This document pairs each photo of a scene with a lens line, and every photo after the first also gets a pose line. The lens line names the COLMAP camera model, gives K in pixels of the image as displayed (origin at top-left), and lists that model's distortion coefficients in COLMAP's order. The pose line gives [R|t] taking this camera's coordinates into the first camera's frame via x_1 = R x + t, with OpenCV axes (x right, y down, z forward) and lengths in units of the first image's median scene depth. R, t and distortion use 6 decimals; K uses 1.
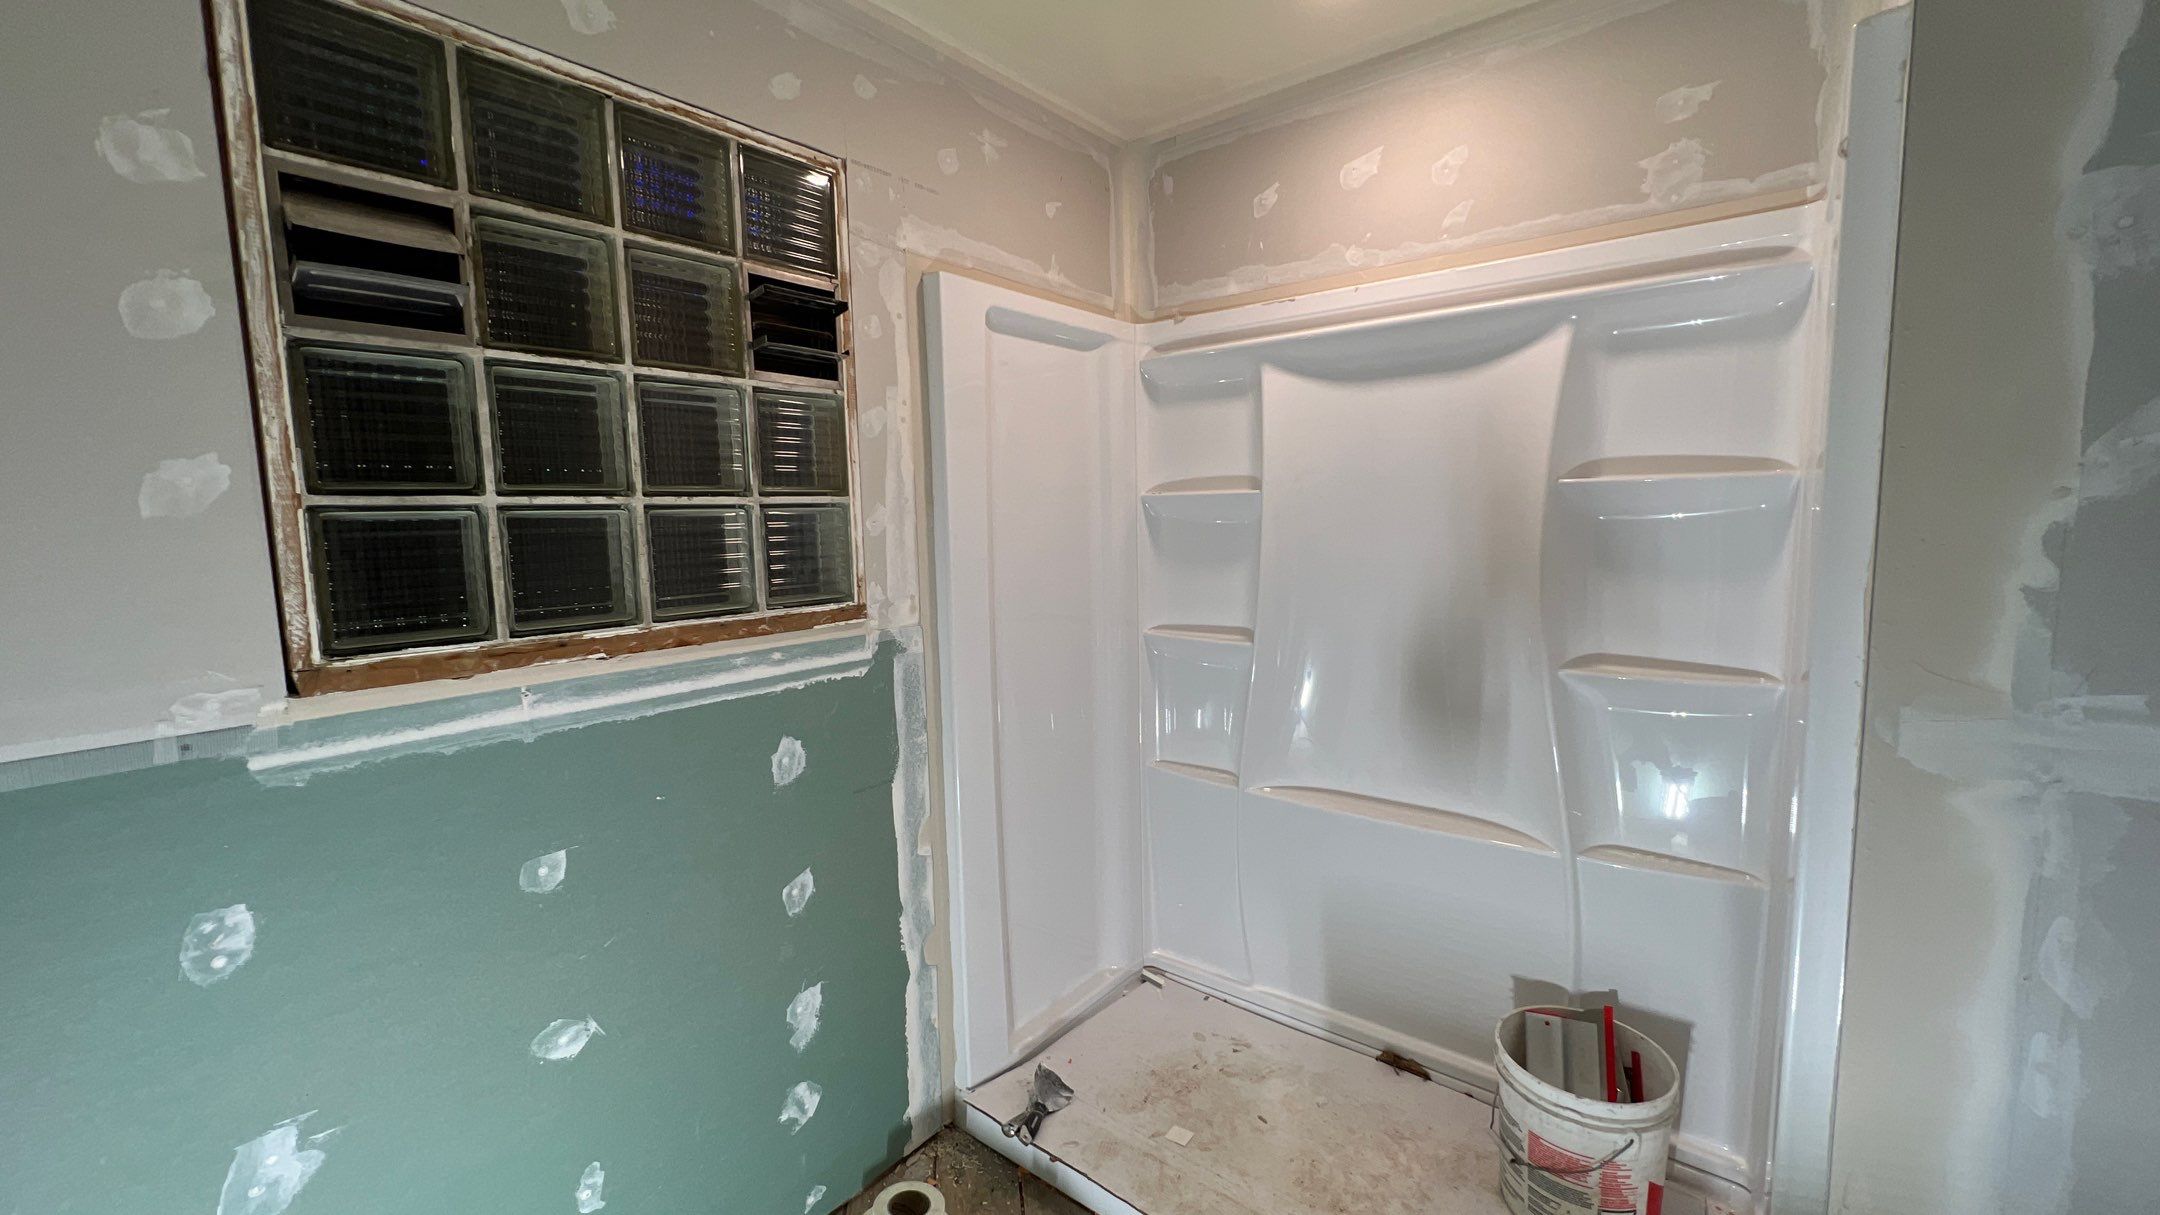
lens RADIAL K [[864.0, 0, 1081.7], [0, 864.0, 608.5], [0, 0, 1]] dist [-0.002461, 0.000403]
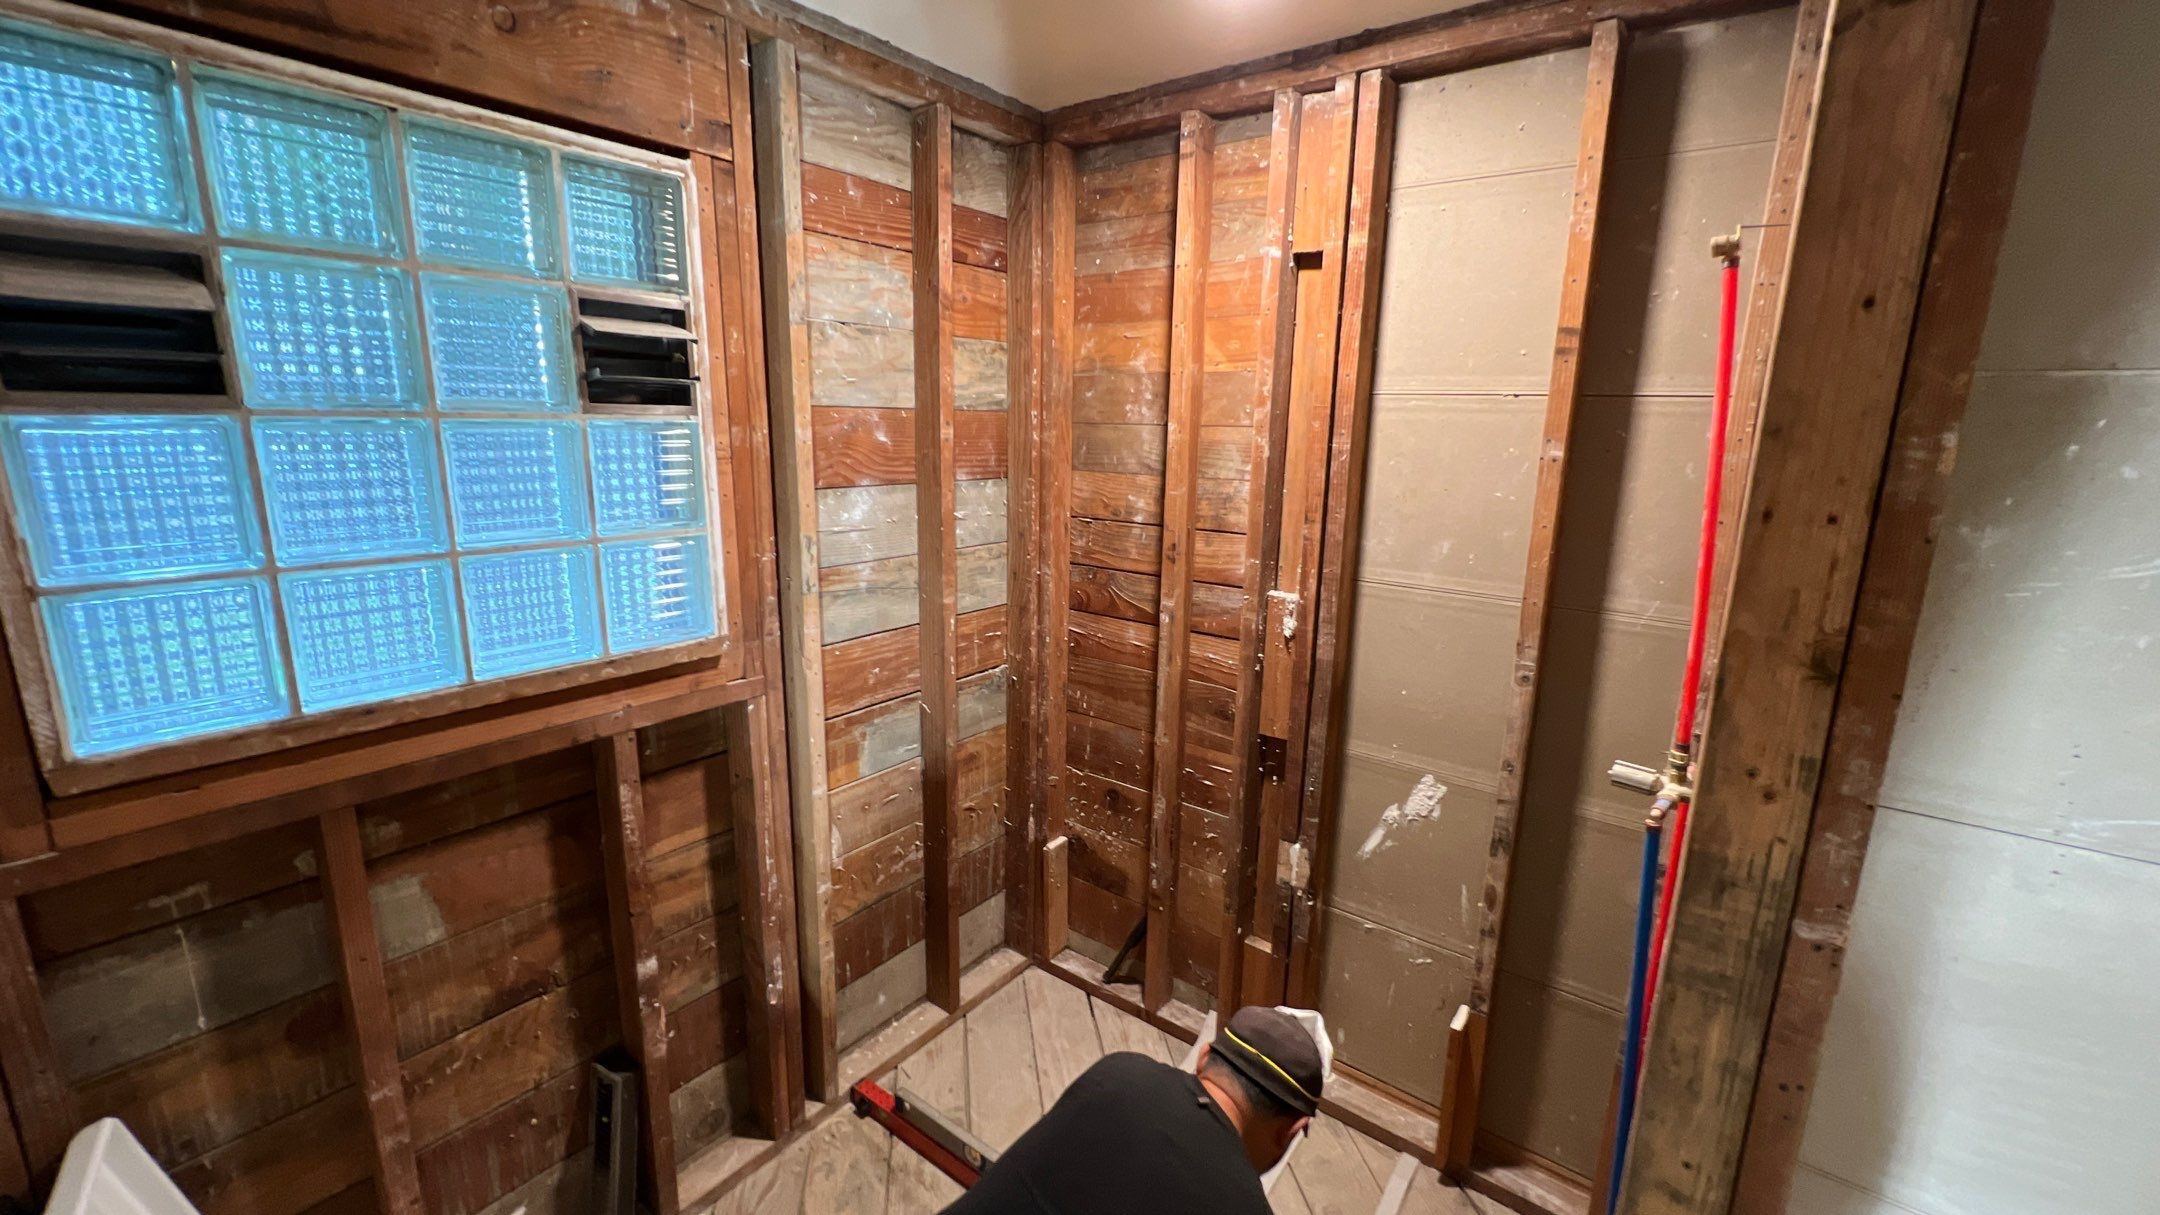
lens RADIAL K [[864.0, 0, 1081.0], [0, 864.0, 603.9], [0, 0, 1]] dist [-0.002461, 0.000403]
pose [[0.999137, 0.034602, 0.022959, 0.131098], [-0.036744, 0.994249, 0.100588, -0.163553], [-0.019347, -0.101345, 0.994663, 0.036124]]
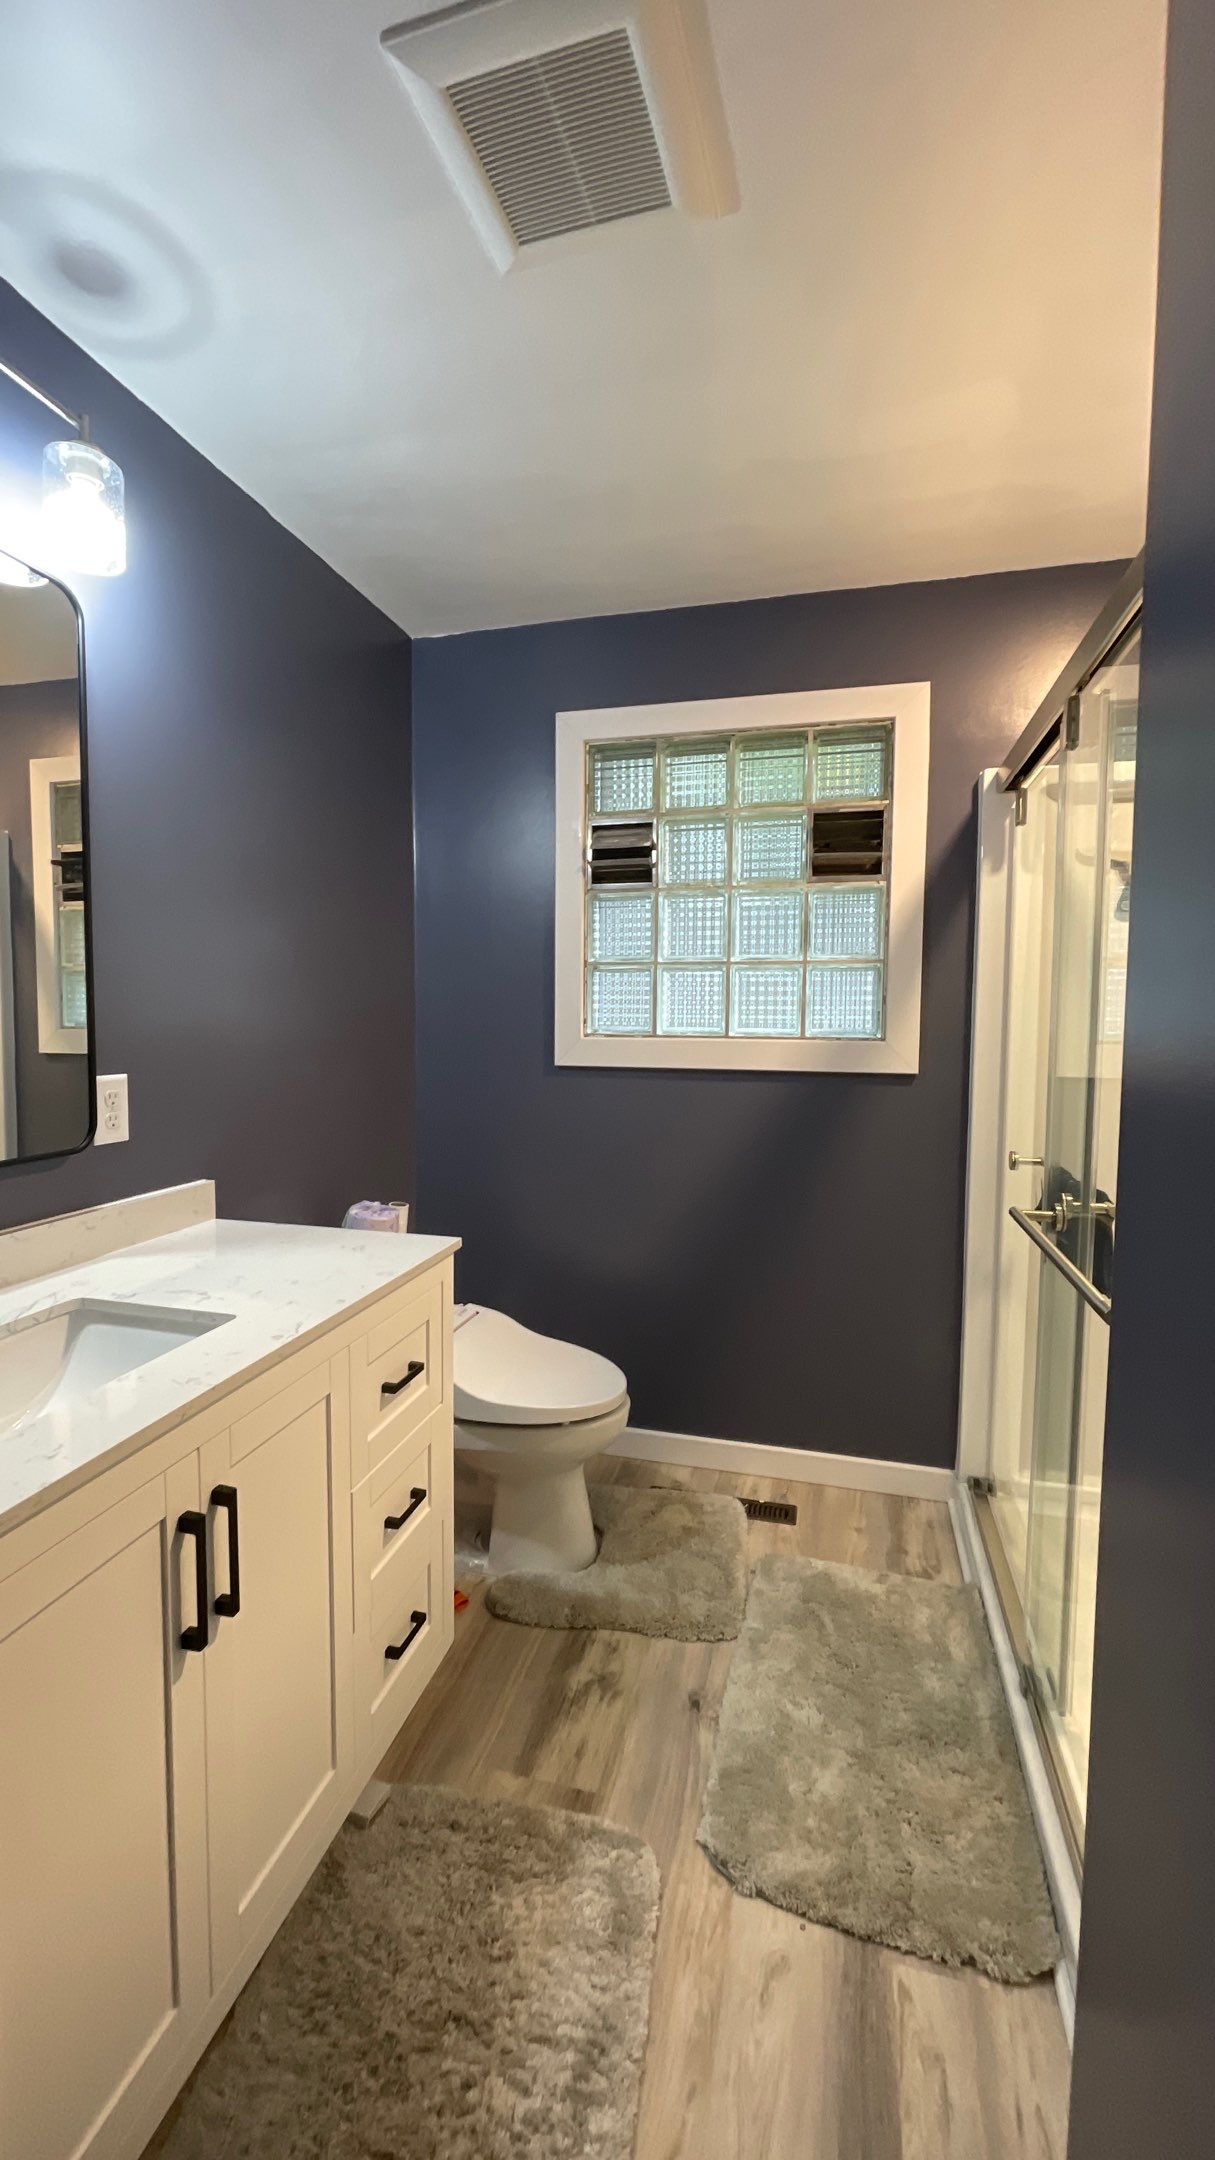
lens RADIAL K [[864.0, 0, 603.0], [0, 864.0, 1077.5], [0, 0, 1]] dist [-0.002461, 0.000403]
pose [[0.396052, 0.084290, -0.914351, 0.837749], [-0.121452, 0.991838, 0.038827, 0.053896], [0.910161, 0.095672, 0.403057, 0.085304]]
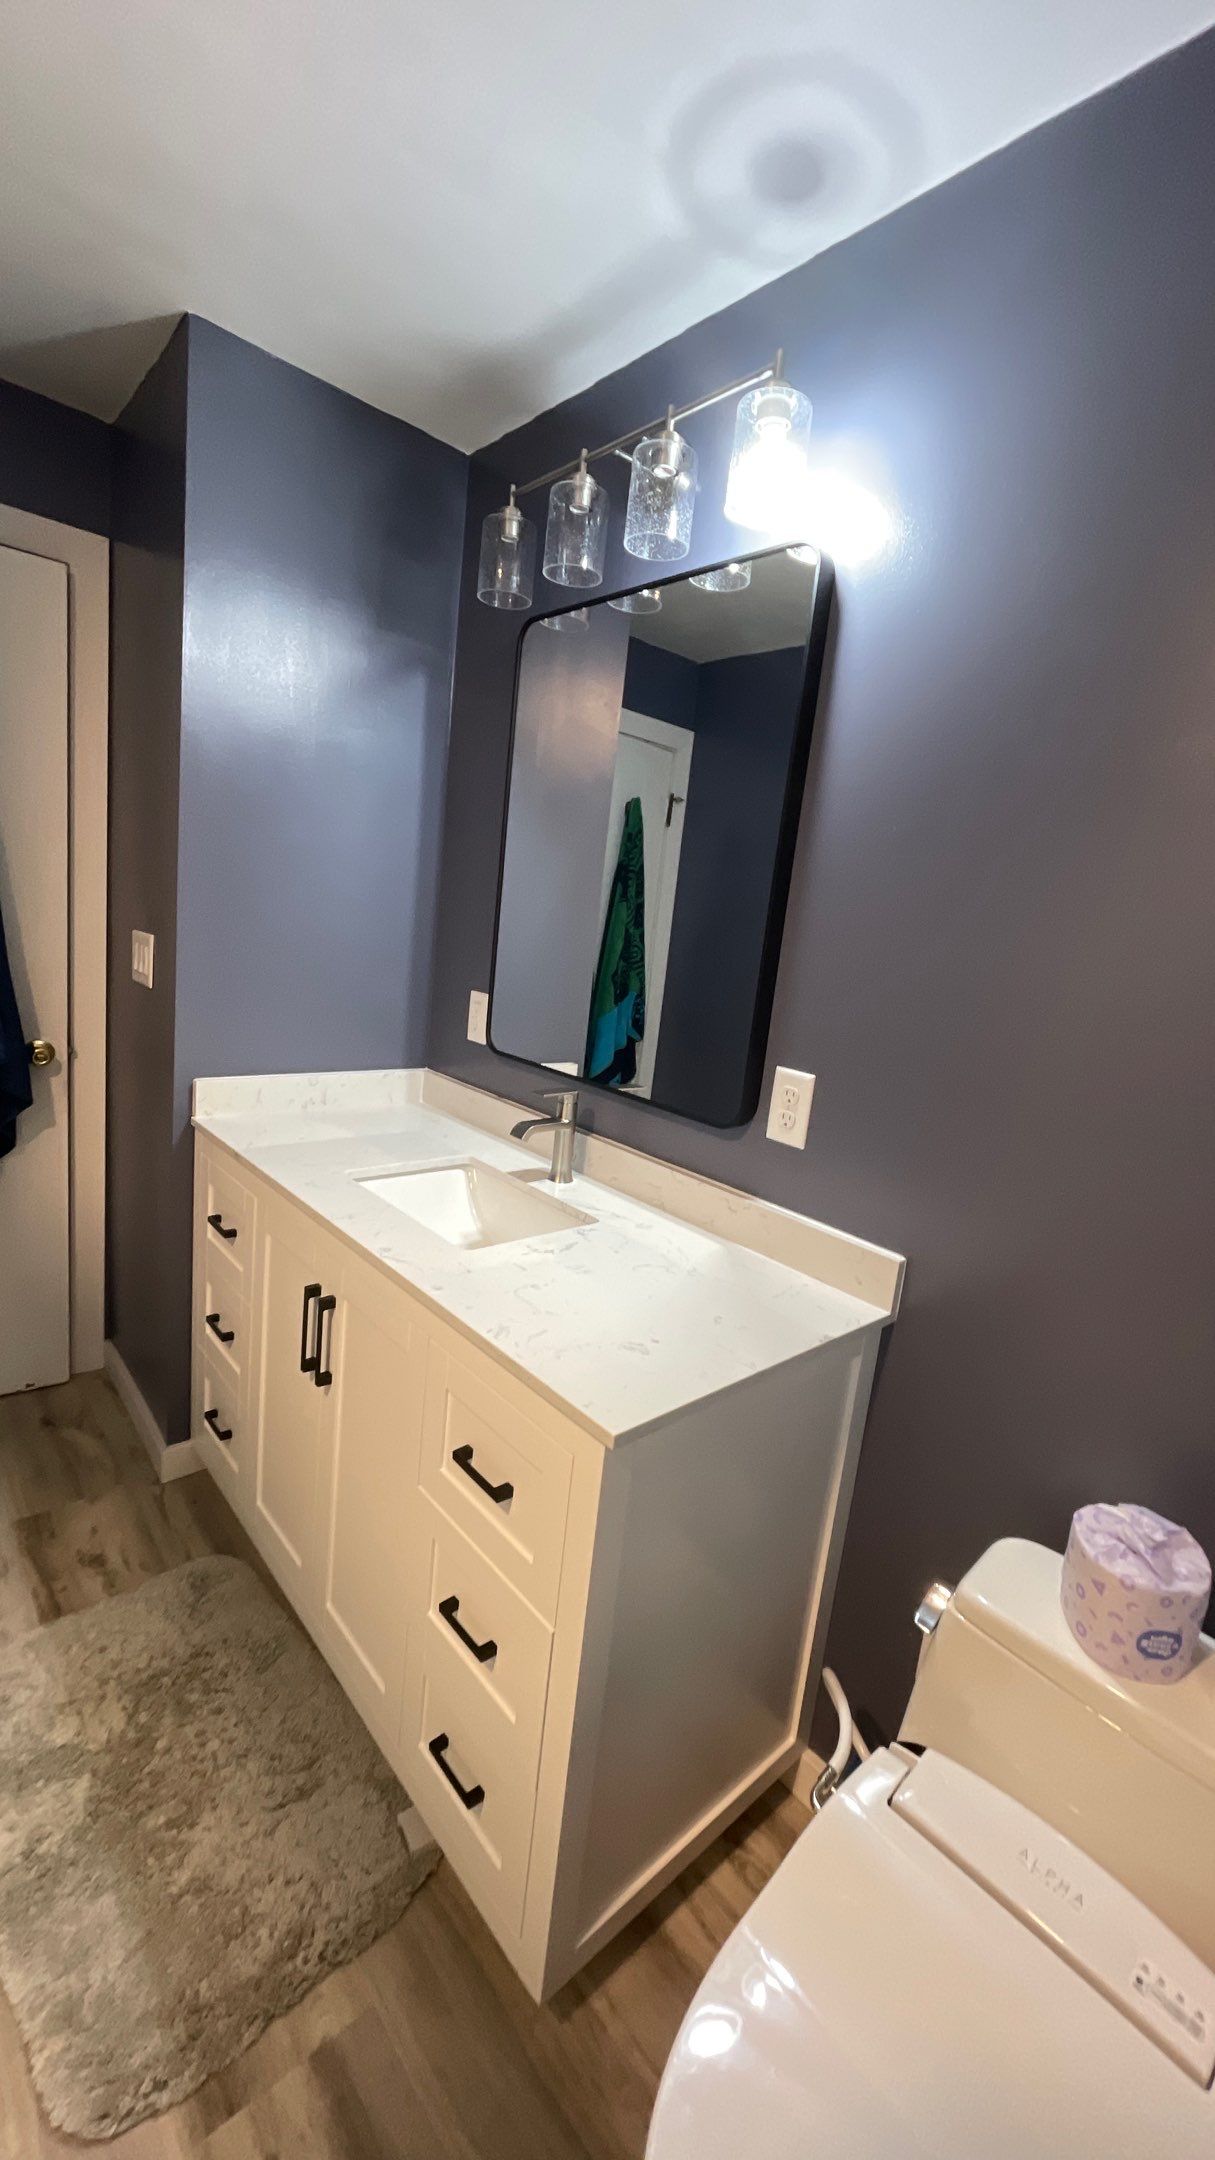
lens RADIAL K [[864.0, 0, 598.1], [0, 864.0, 1076.3], [0, 0, 1]] dist [-0.002461, 0.000403]
pose [[-0.978552, -0.119587, 0.167734, -0.189465], [-0.067018, 0.954762, 0.289722, -0.074101], [-0.194793, 0.272267, -0.942298, 0.814523]]
